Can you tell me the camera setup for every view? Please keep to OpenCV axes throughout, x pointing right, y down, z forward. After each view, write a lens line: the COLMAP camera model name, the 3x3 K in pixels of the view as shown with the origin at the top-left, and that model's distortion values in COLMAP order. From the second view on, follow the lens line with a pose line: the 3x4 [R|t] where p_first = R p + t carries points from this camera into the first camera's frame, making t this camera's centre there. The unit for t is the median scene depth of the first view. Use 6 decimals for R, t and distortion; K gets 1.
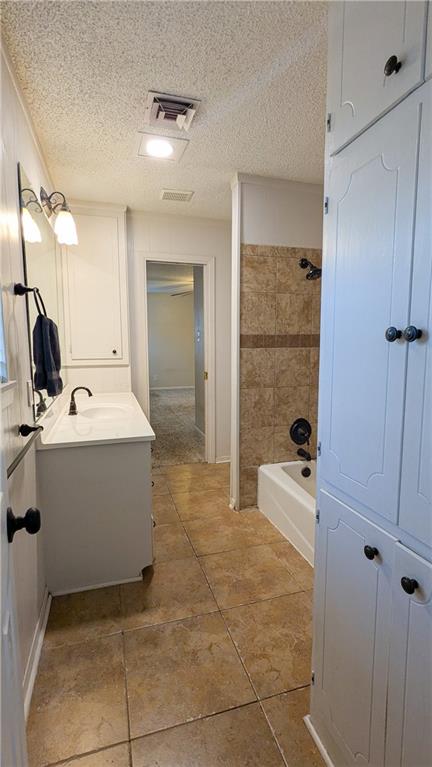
lens RADIAL K [[362.1, 0, 217.1], [0, 362.1, 379.2], [0, 0, 1]] dist [0.000817, -0.000035]
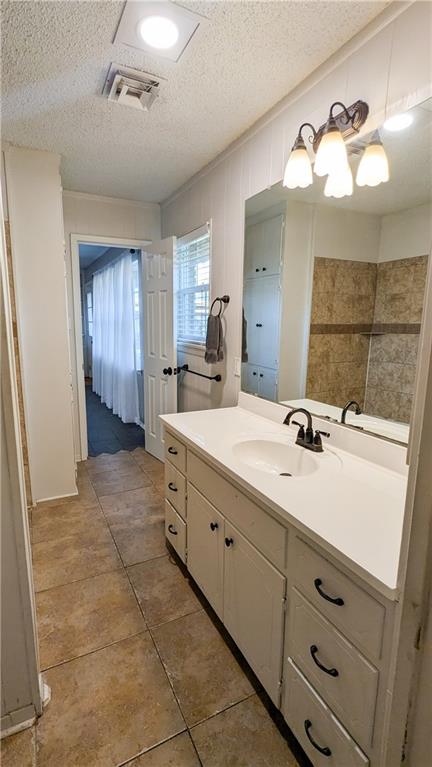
lens RADIAL K [[362.1, 0, 215.1], [0, 362.1, 384.4], [0, 0, 1]] dist [0.000817, -0.000035]
pose [[-0.986009, 0.018507, -0.165663, -0.151811], [-0.028880, 0.959823, 0.279116, -0.241289], [0.164172, 0.279995, -0.945860, 1.947334]]
